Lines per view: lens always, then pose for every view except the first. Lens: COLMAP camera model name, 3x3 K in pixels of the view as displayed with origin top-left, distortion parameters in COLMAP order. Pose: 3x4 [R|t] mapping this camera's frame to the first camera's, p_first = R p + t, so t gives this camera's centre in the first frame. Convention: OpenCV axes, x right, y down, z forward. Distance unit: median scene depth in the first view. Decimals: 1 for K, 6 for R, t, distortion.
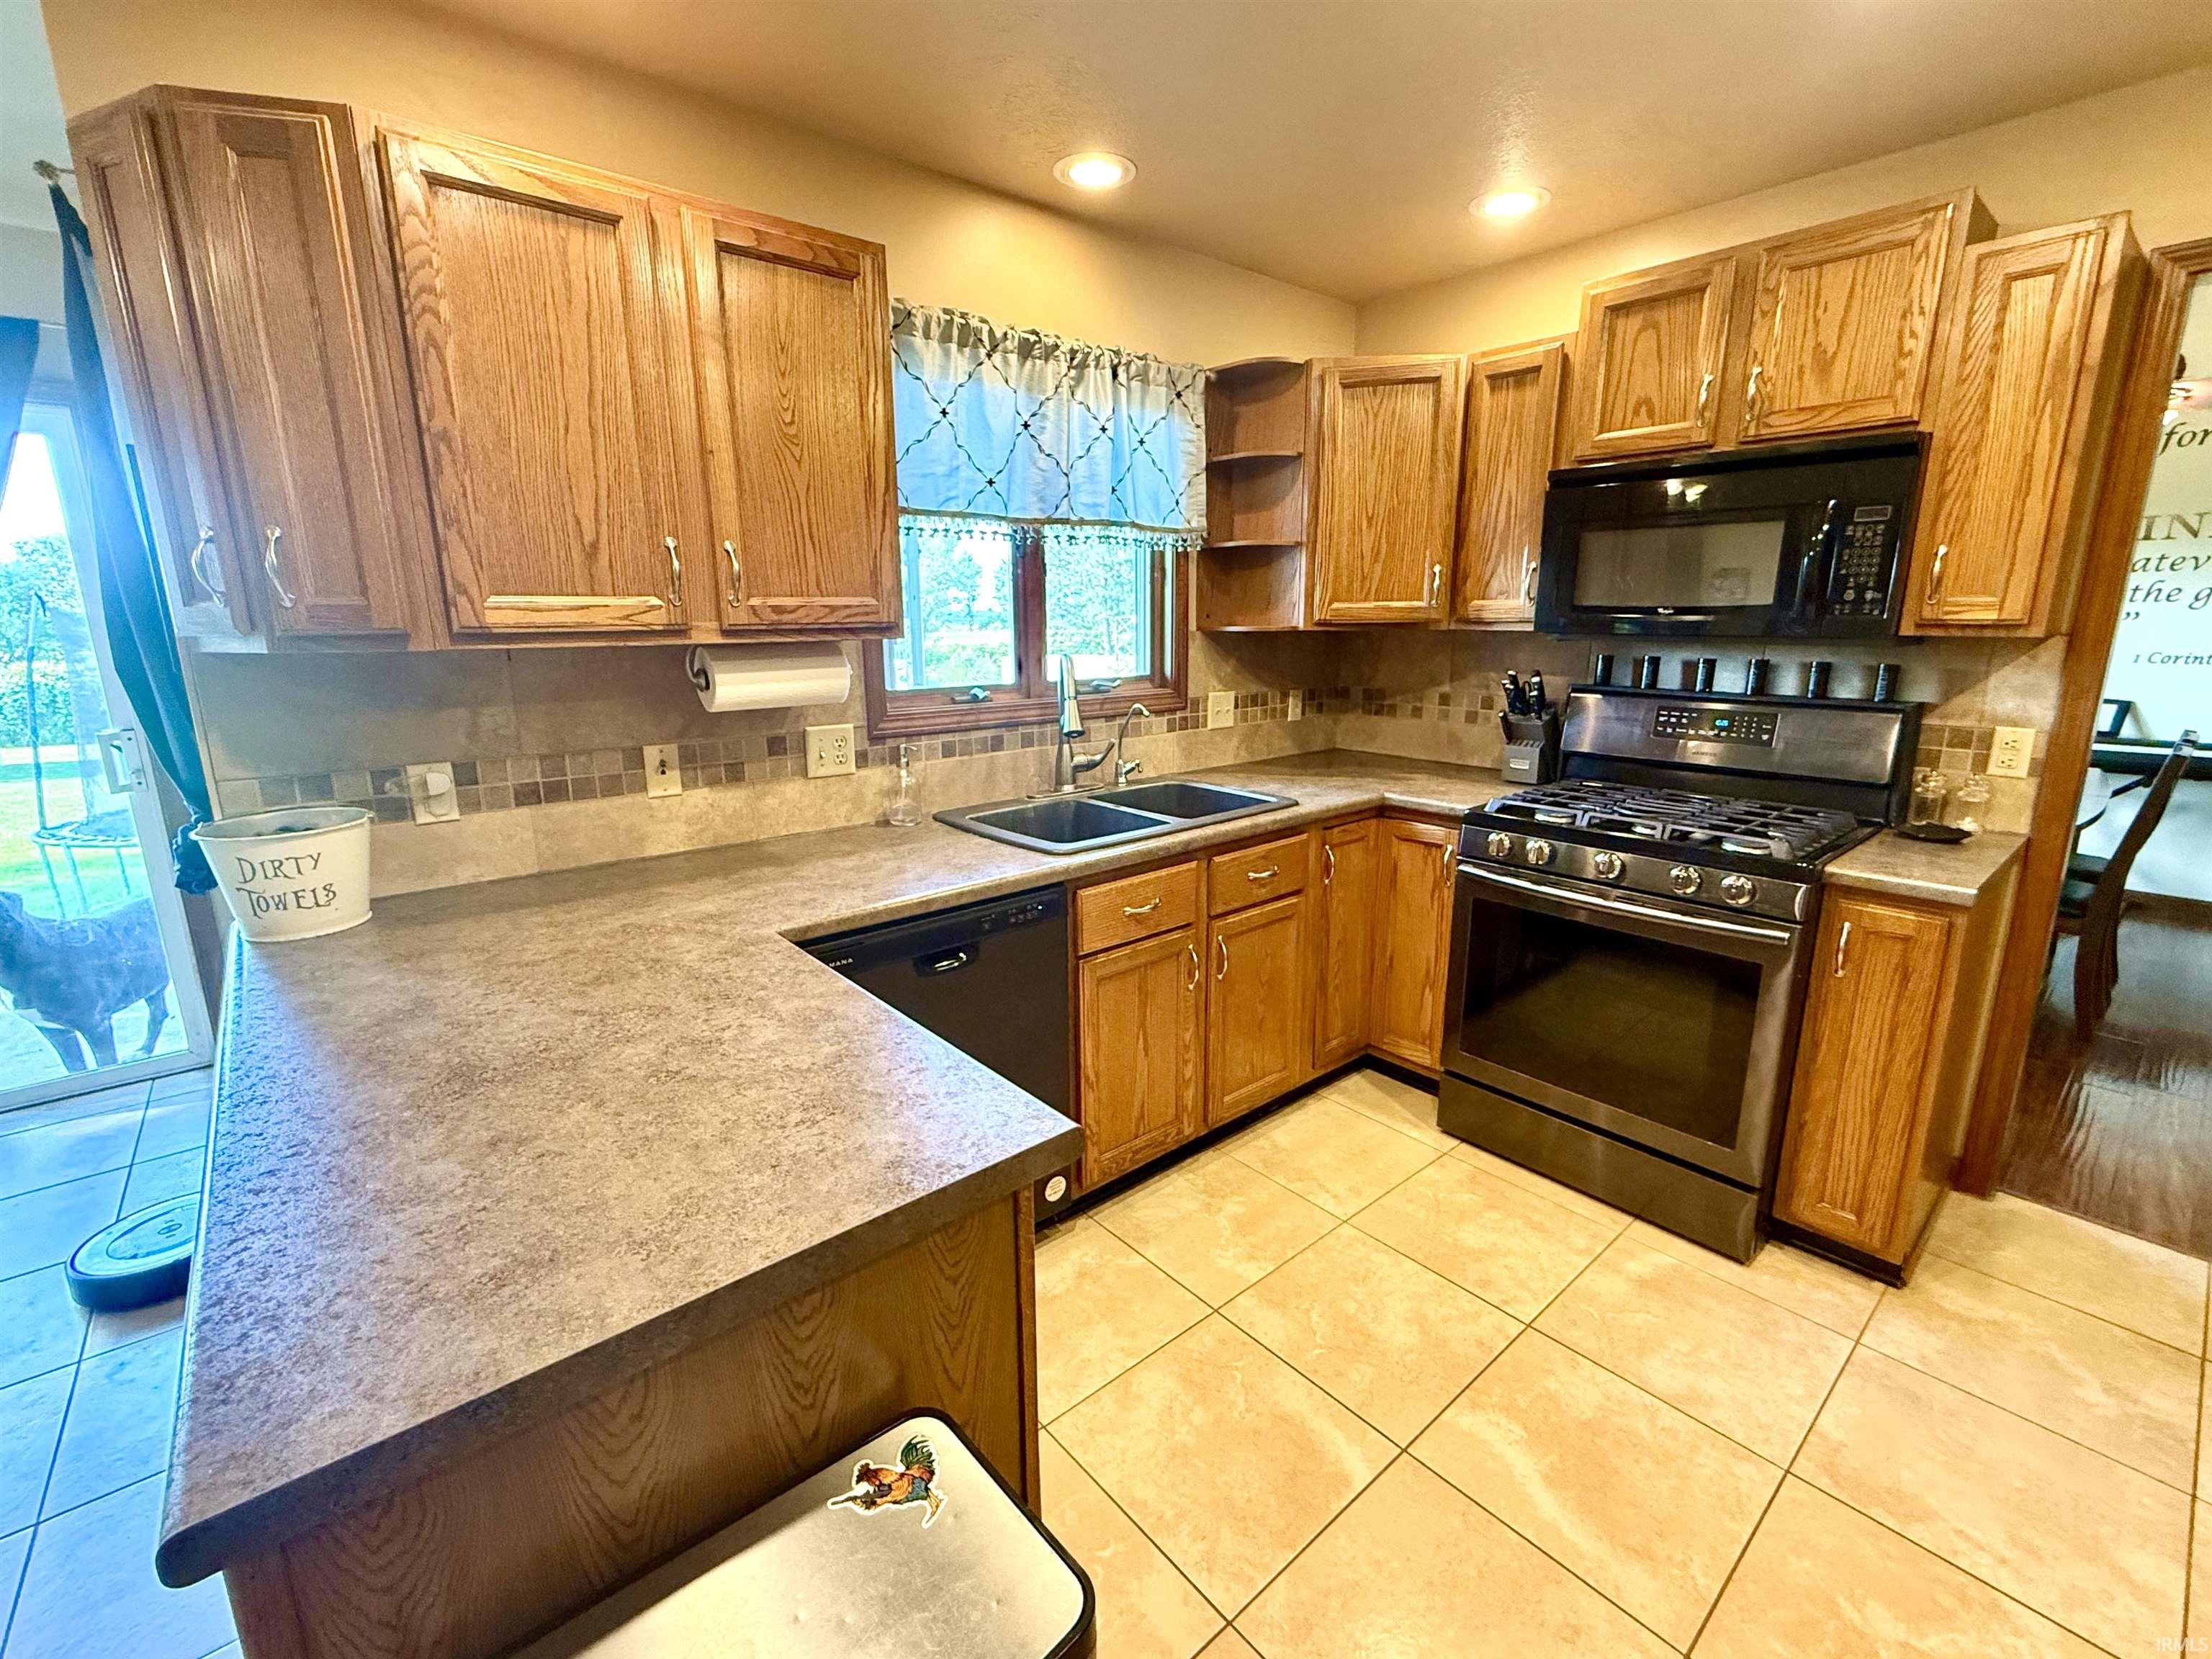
lens RADIAL K [[958.0, 0, 1104.7], [0, 958.0, 825.7], [0, 0, 1]] dist [-0.000389, 0.000627]
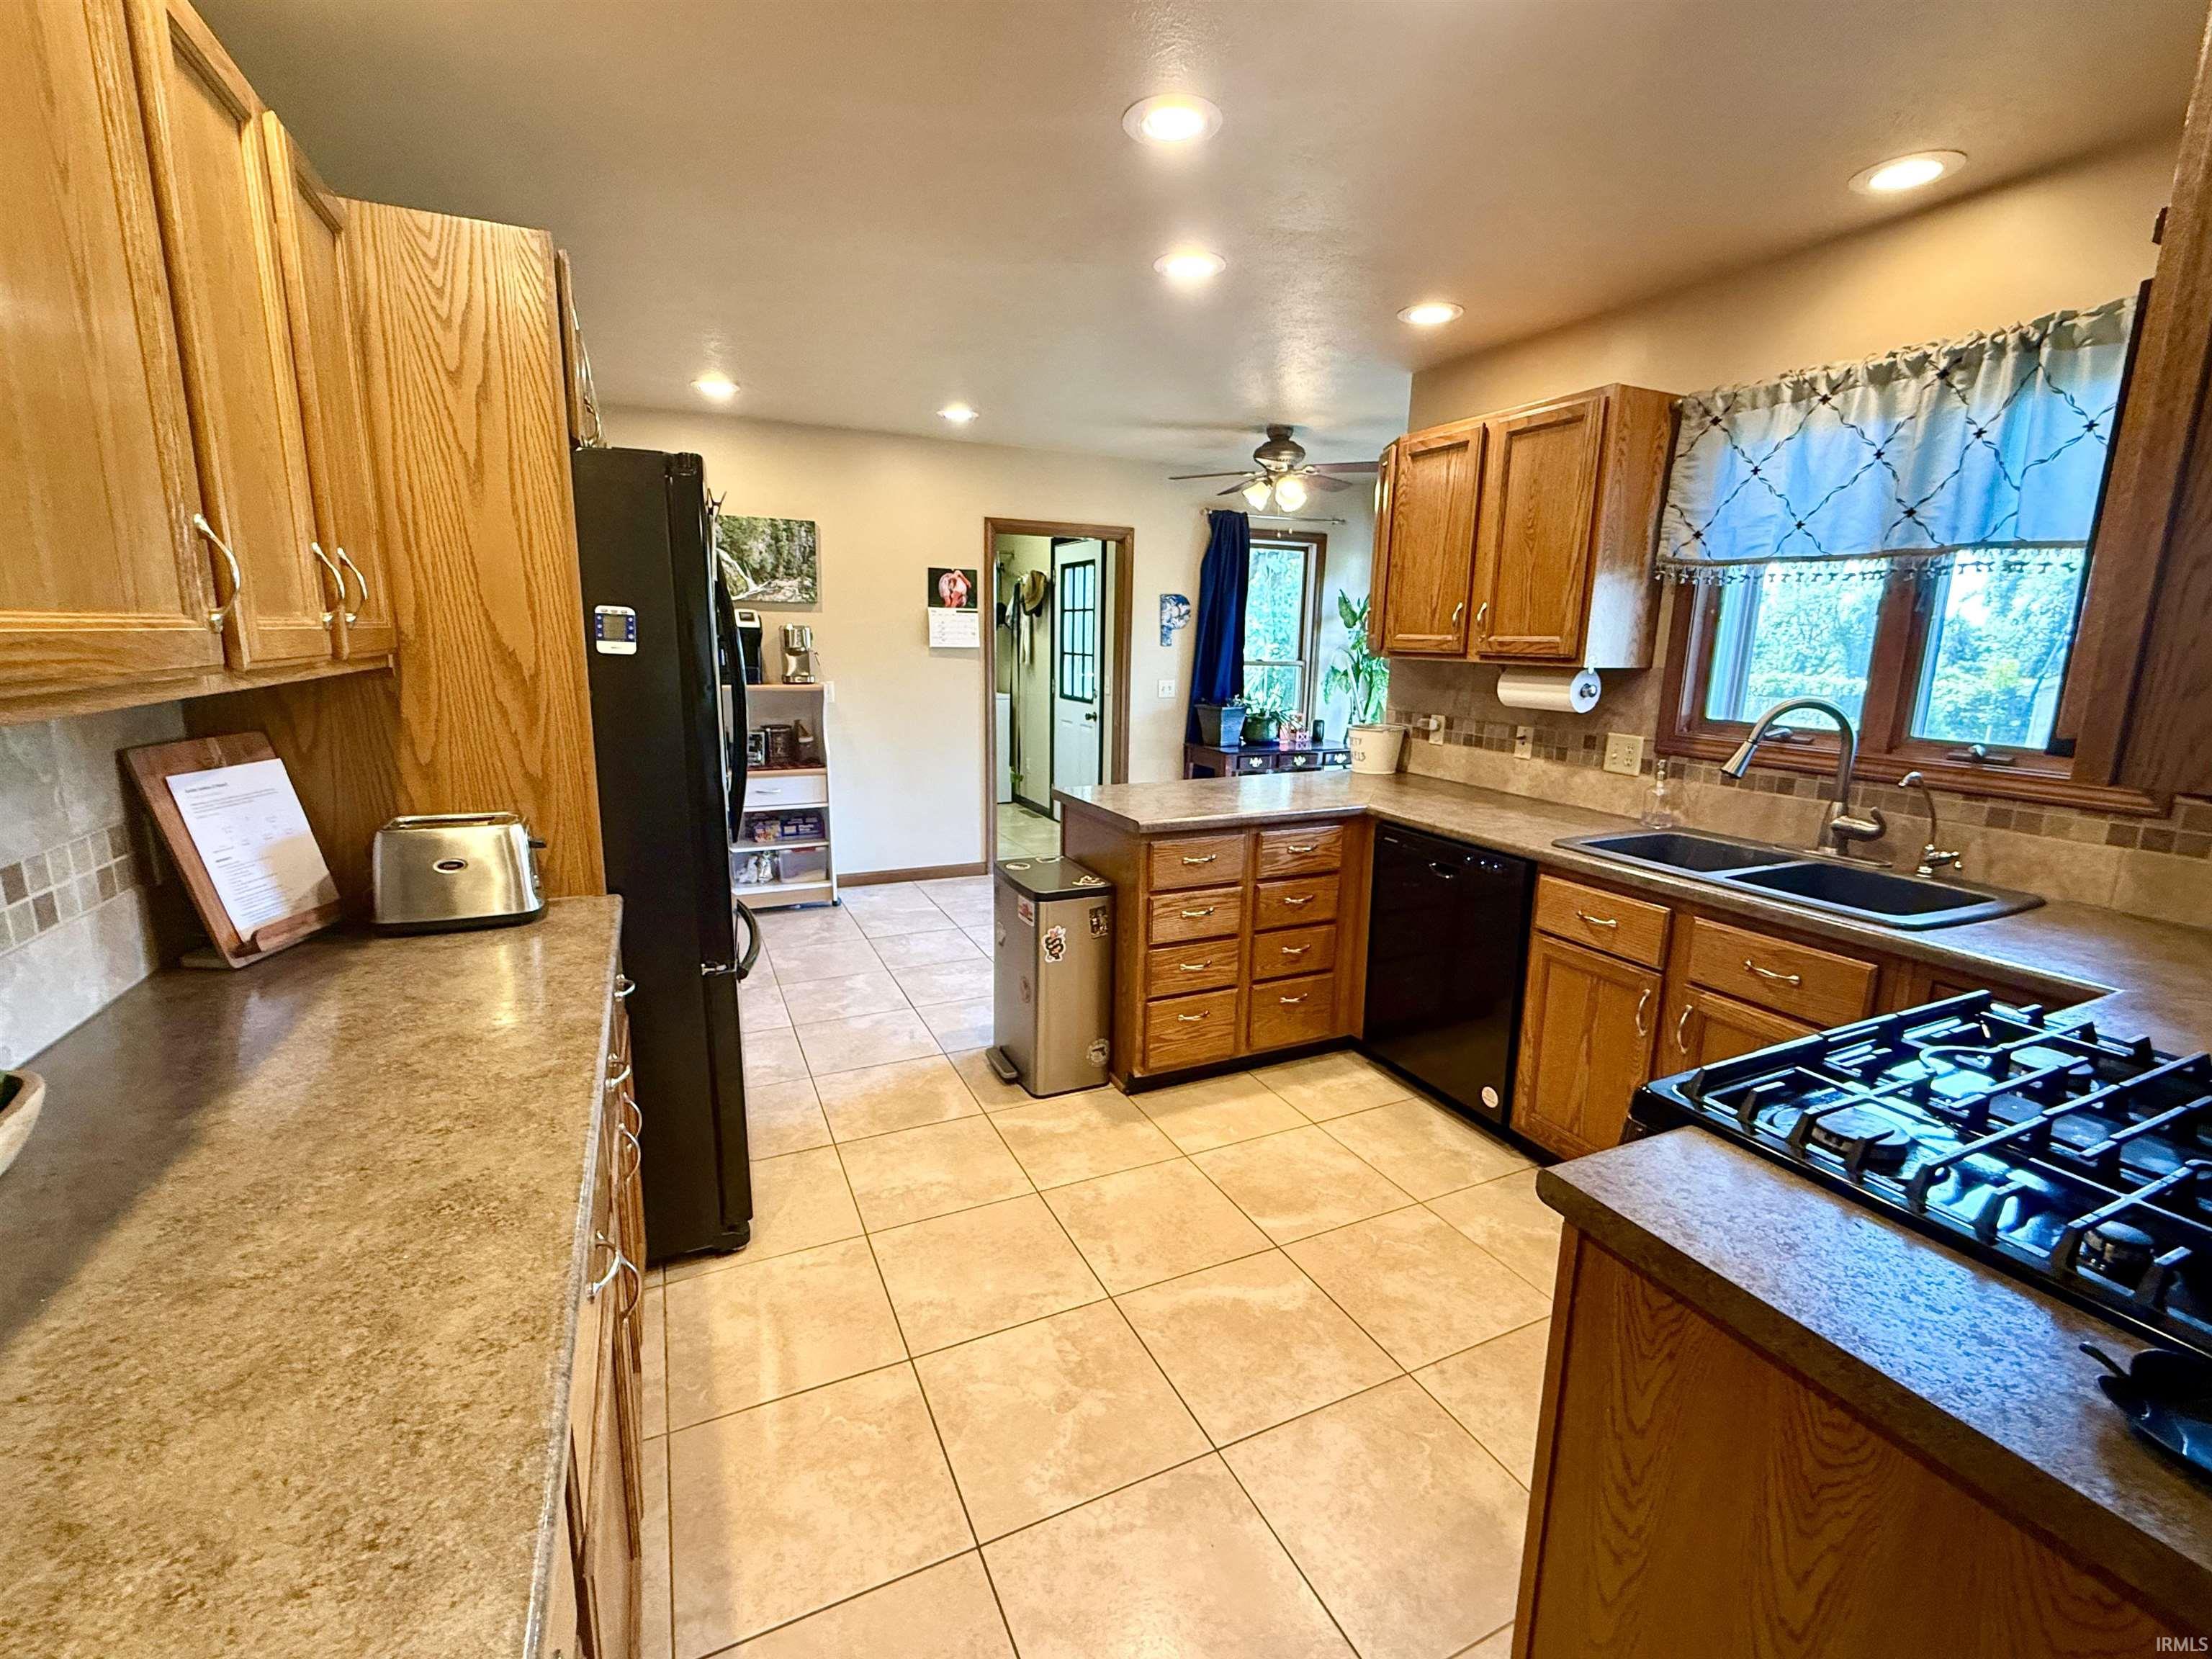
lens RADIAL K [[958.0, 0, 1104.7], [0, 958.0, 825.7], [0, 0, 1]] dist [-0.000389, 0.000627]
pose [[-0.269124, 0.192954, -0.943579, 1.123410], [-0.225345, 0.939914, 0.256477, -0.158619], [0.936372, 0.281655, -0.209472, 0.630427]]
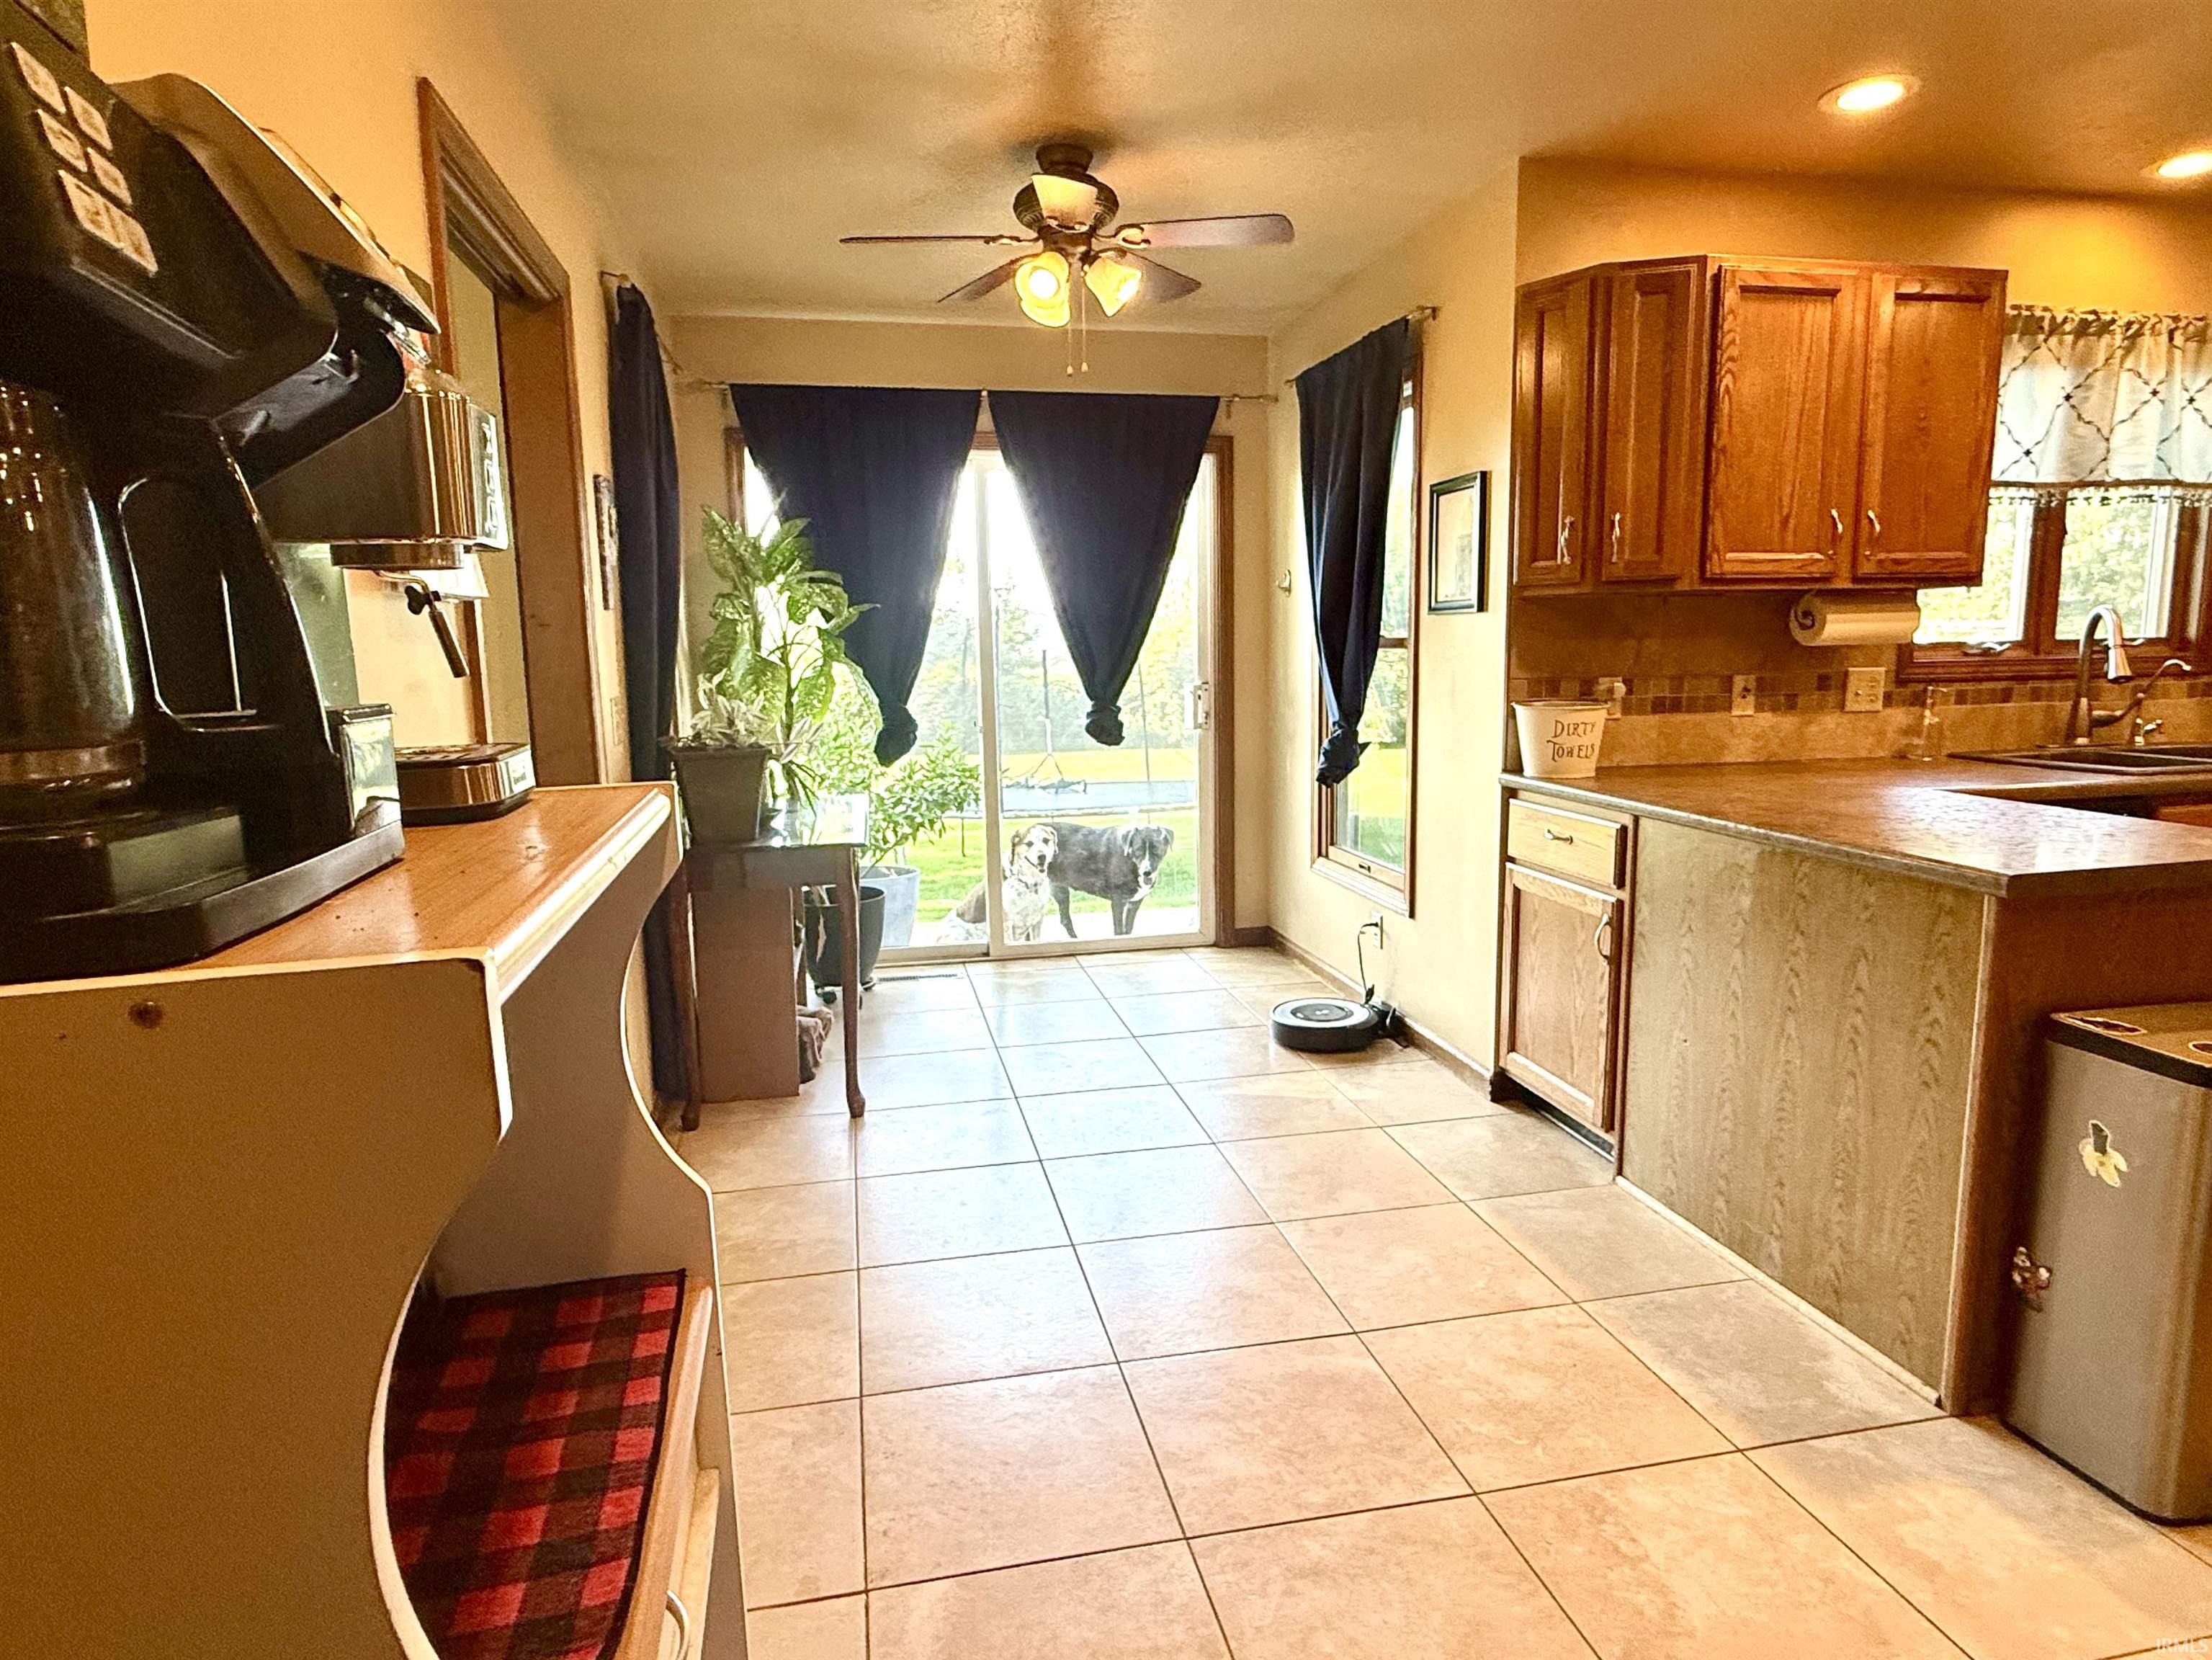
lens RADIAL K [[1251.0, 0, 1106.0], [0, 1251.0, 830.0], [0, 0, 1]] dist [0.000120, -0.001498]
pose [[0.878003, 0.063187, -0.474466, -0.357282], [-0.093230, 0.994839, -0.040035, 0.233363], [0.469488, 0.079385, 0.879363, -0.739495]]
